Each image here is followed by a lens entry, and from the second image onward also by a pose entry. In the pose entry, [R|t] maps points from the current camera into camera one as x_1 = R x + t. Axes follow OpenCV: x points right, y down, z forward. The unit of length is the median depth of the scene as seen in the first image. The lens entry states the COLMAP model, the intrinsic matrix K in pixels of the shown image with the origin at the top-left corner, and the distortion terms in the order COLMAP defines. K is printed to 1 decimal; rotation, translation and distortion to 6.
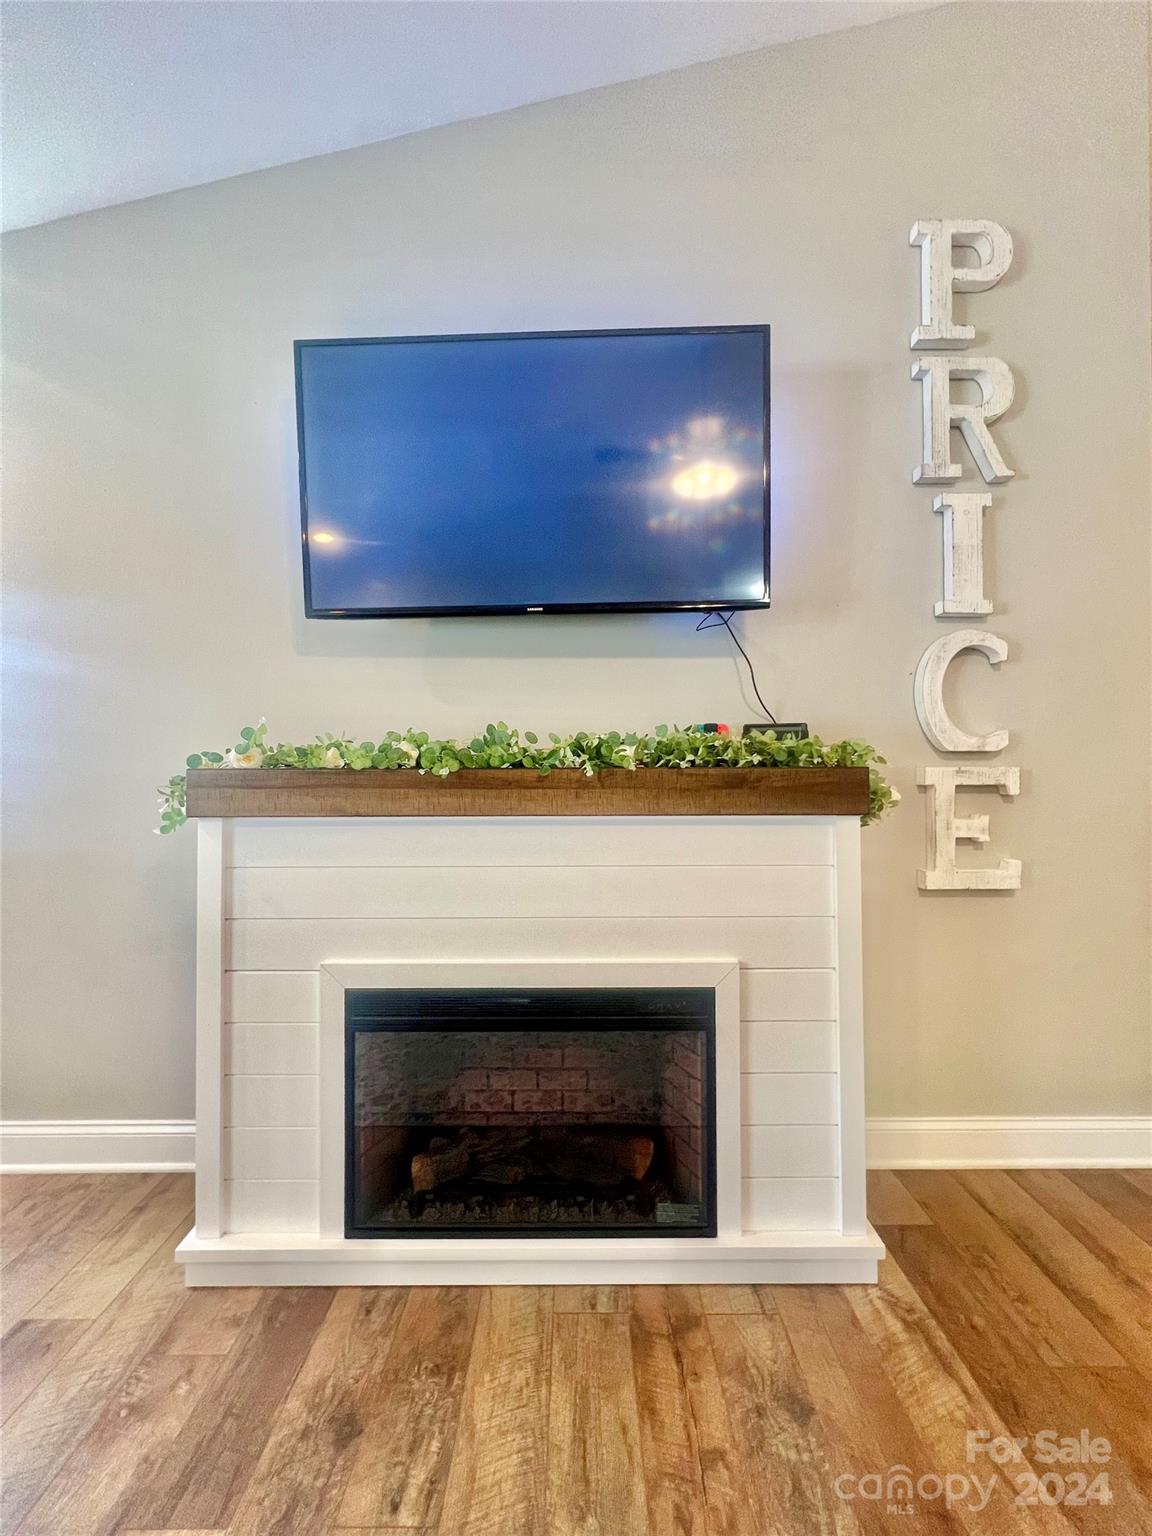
lens RADIAL K [[615.9, 0, 576.0], [0, 615.9, 768.0], [0, 0, 1]] dist [-0.001110, -0.000255]
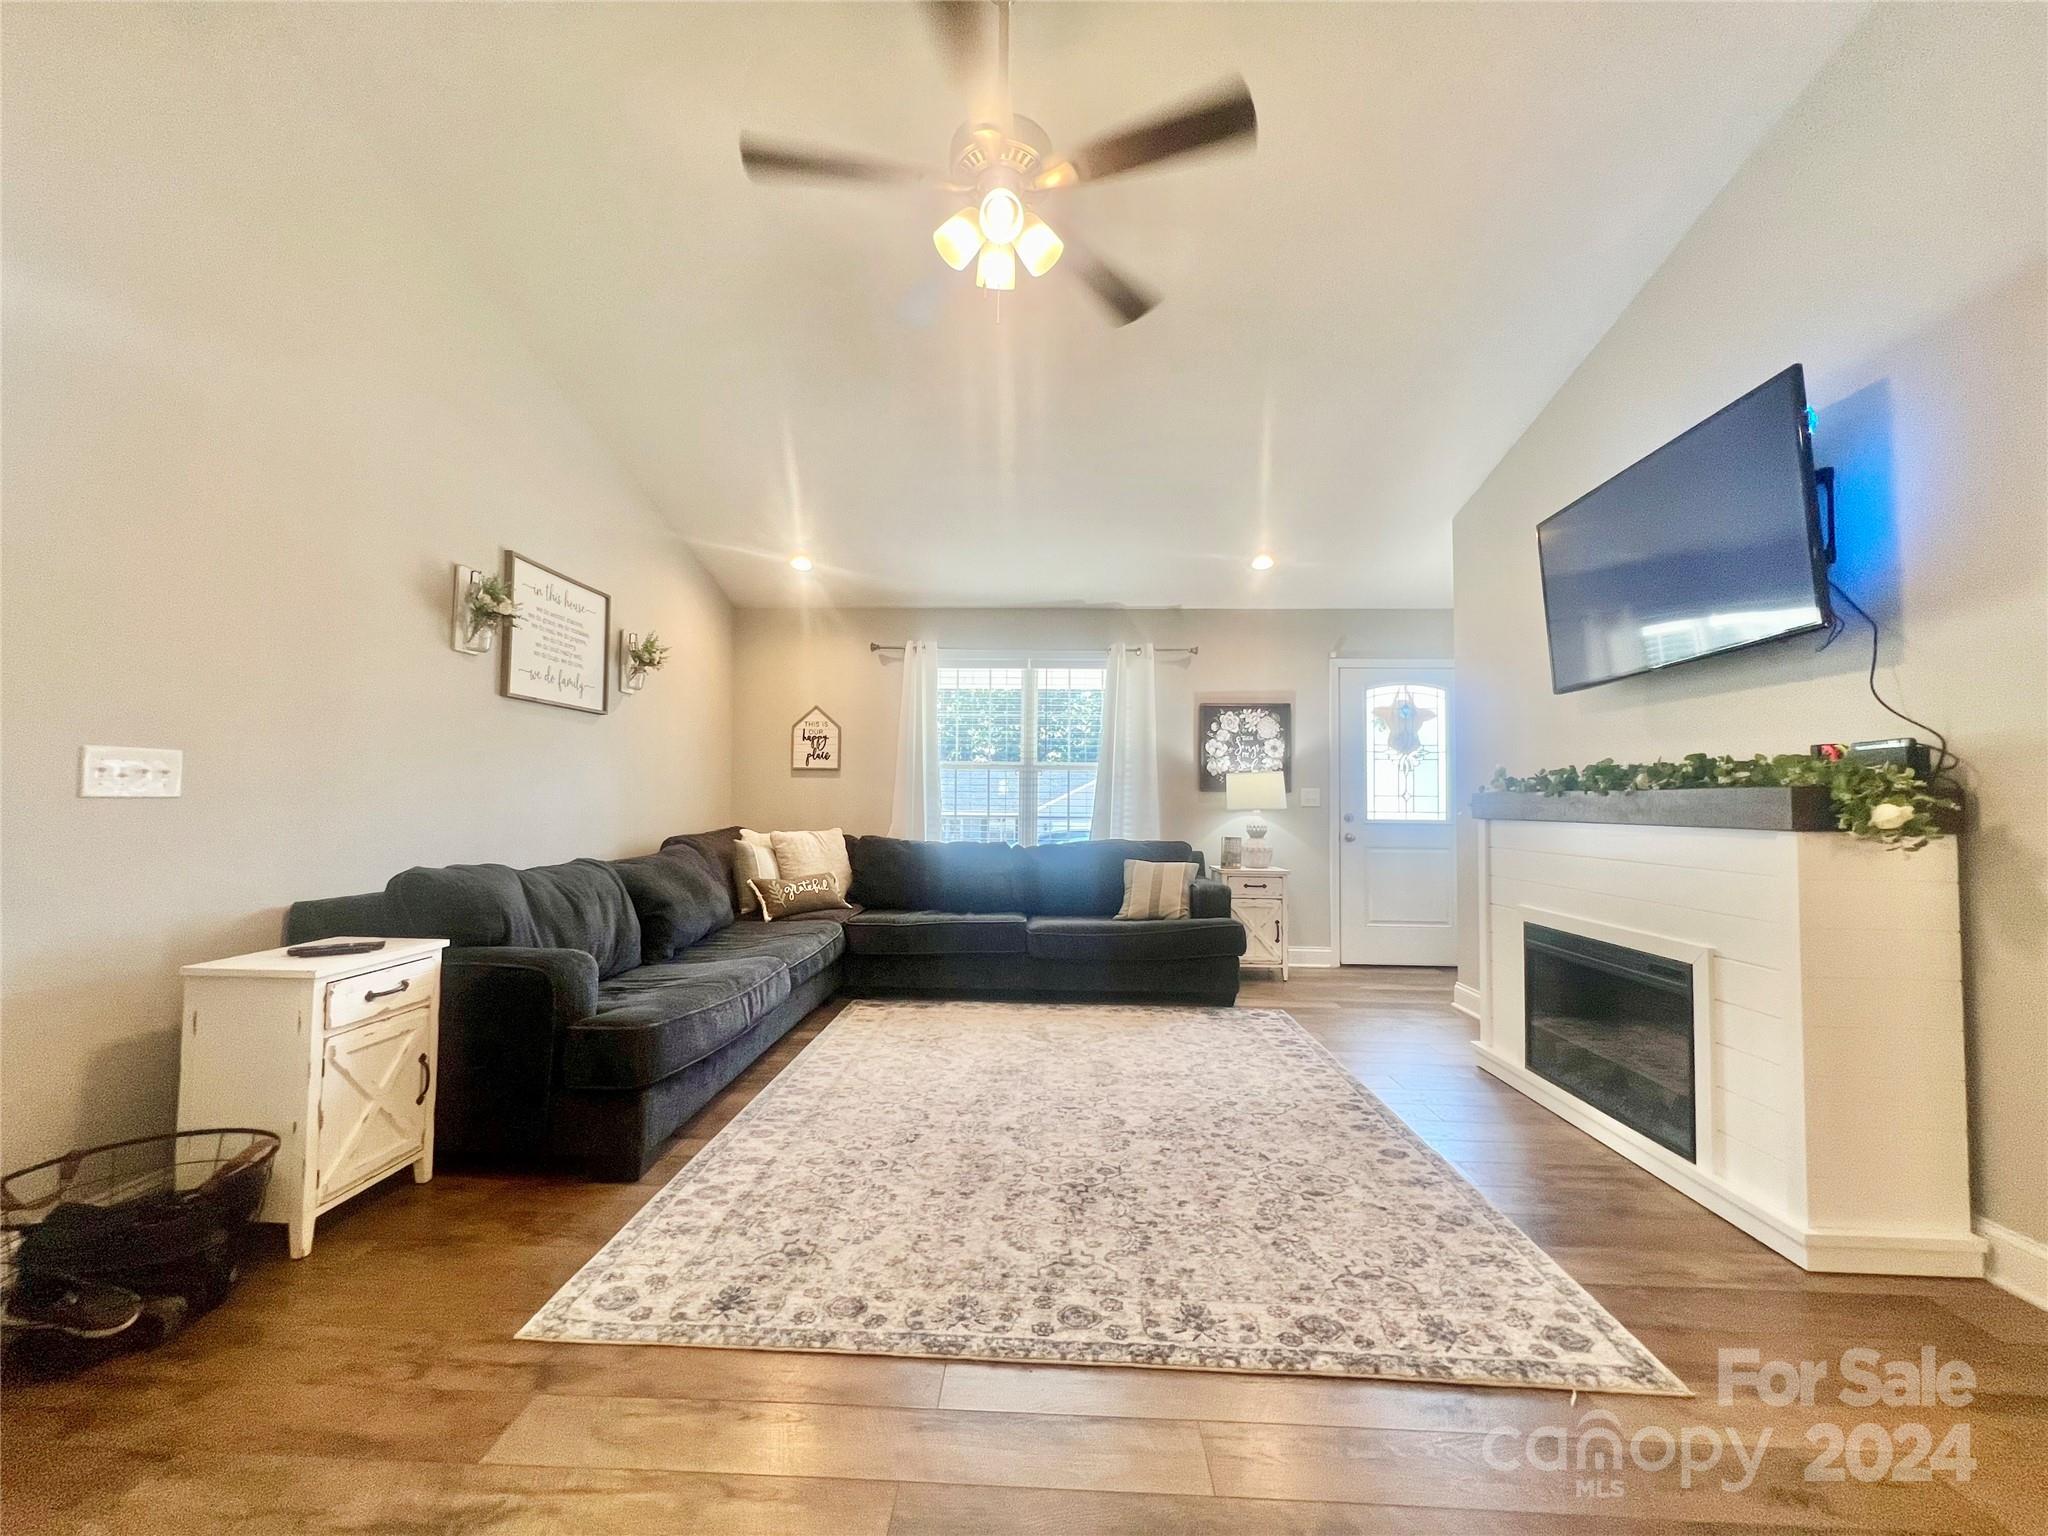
lens RADIAL K [[821.3, 0, 1015.2], [0, 821.3, 766.0], [0, 0, 1]] dist [-0.001110, -0.000255]
pose [[-0.045170, -0.039004, -0.998218, 1.815948], [0.006520, 0.999205, -0.039338, 0.007112], [0.998958, -0.008285, -0.044879, -0.278331]]
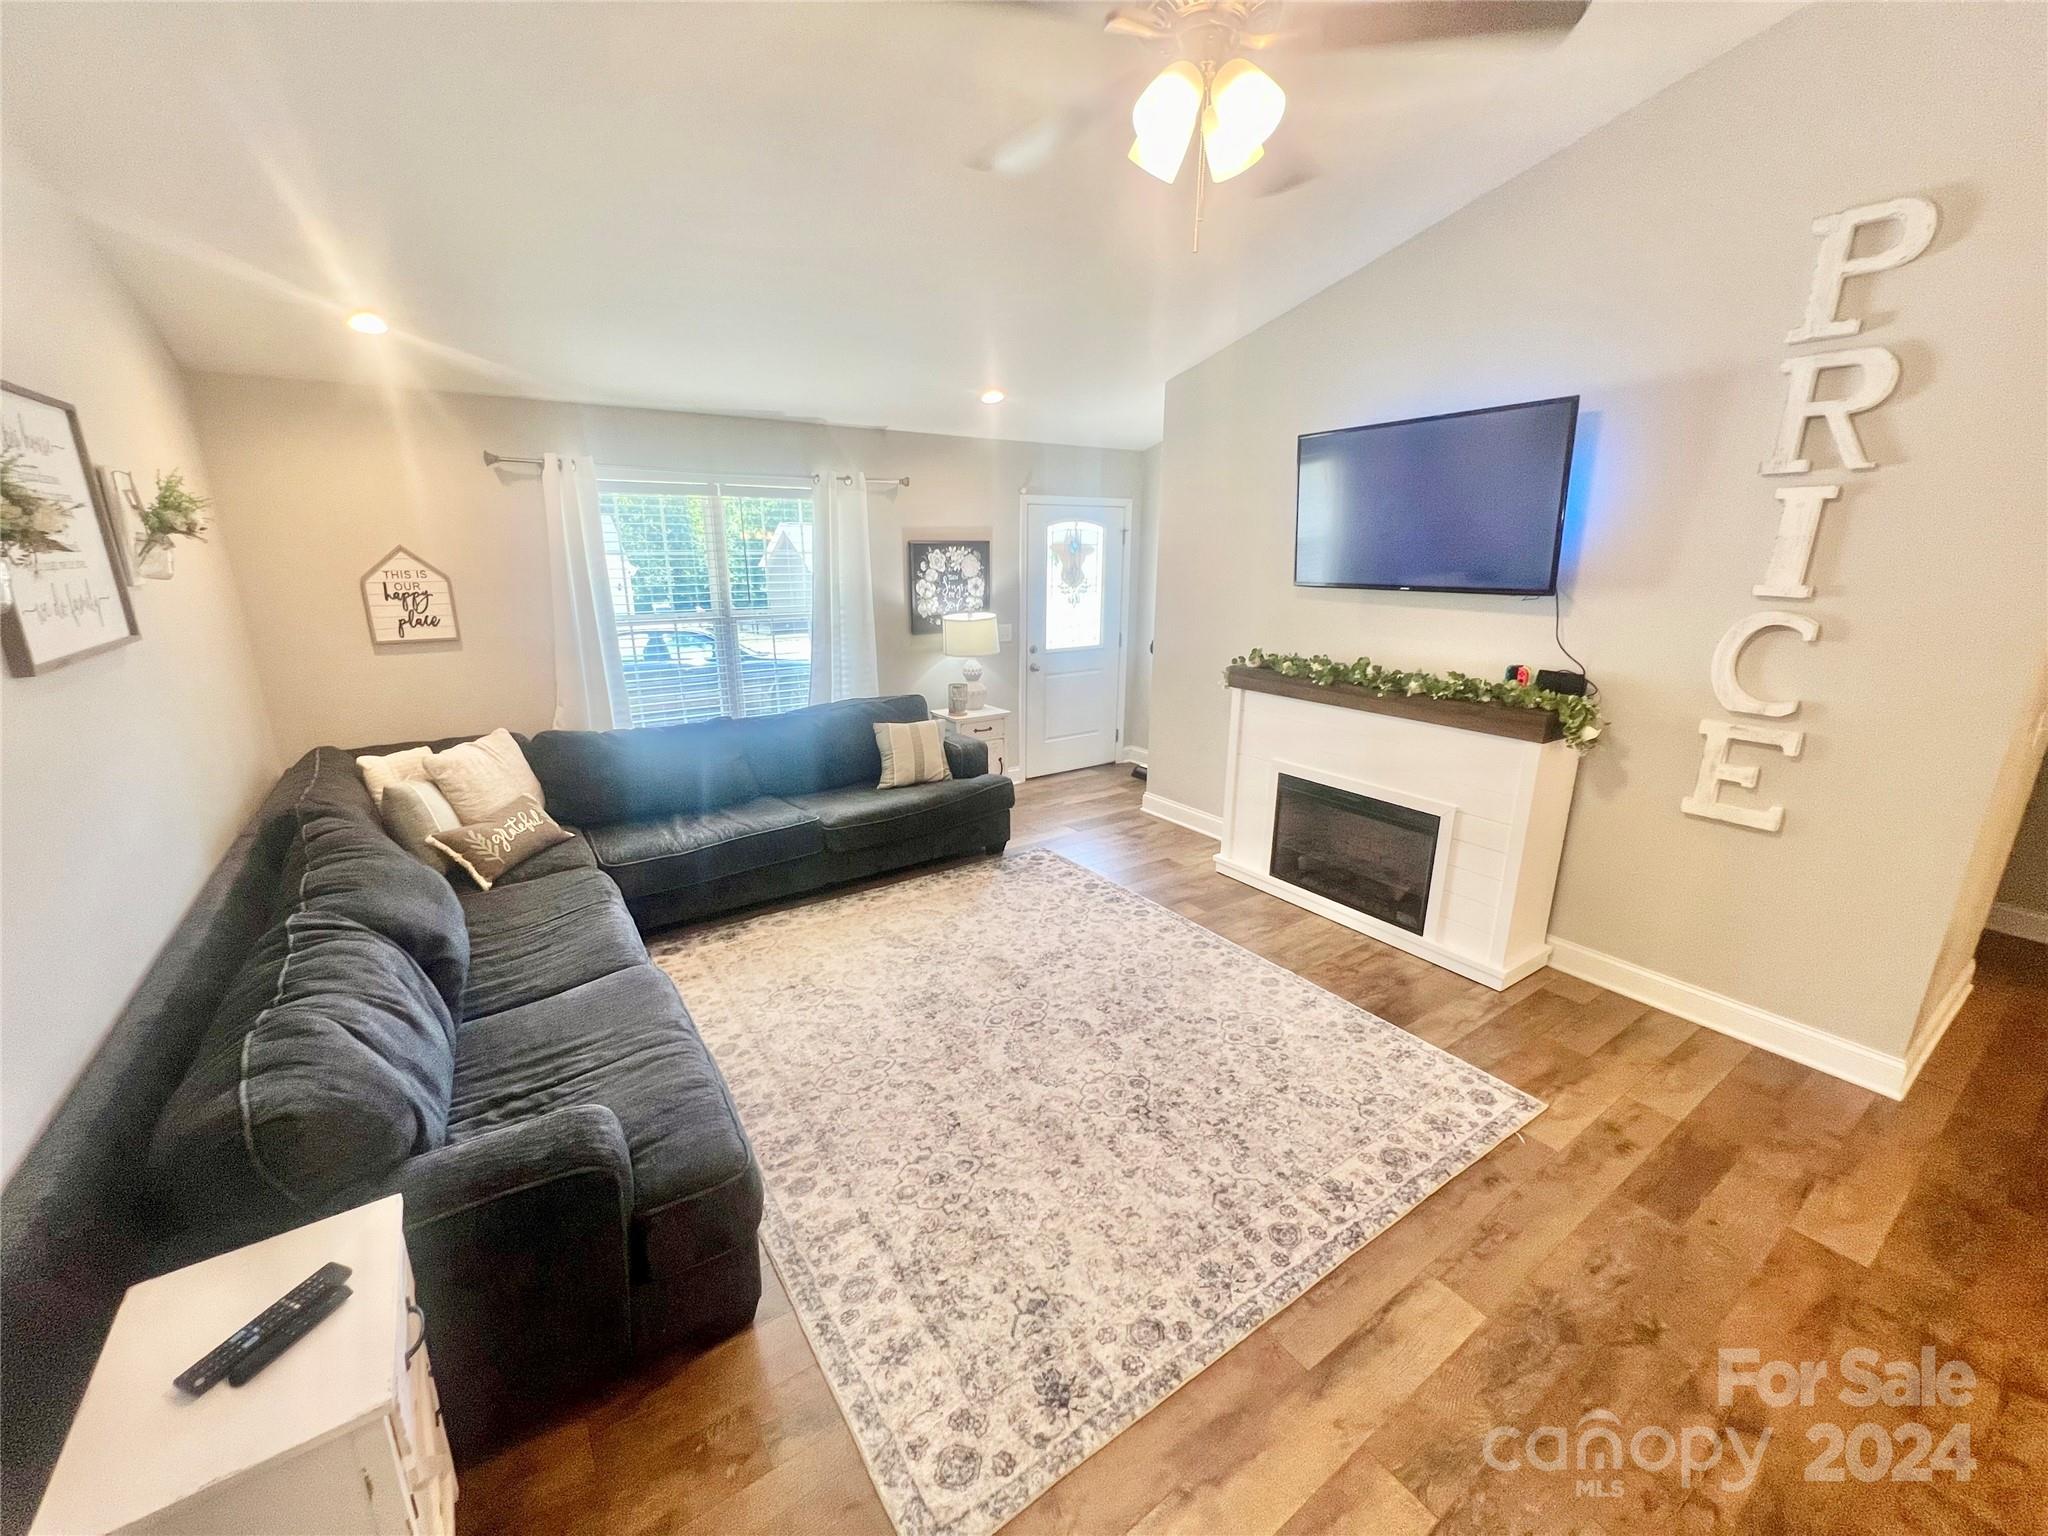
lens RADIAL K [[821.3, 0, 1015.2], [0, 821.3, 766.0], [0, 0, 1]] dist [-0.001110, -0.000255]
pose [[0.565858, 0.223187, -0.793721, 1.324354], [0.010118, 0.960714, 0.277357, -0.458904], [0.824441, -0.164975, 0.541369, -1.281143]]
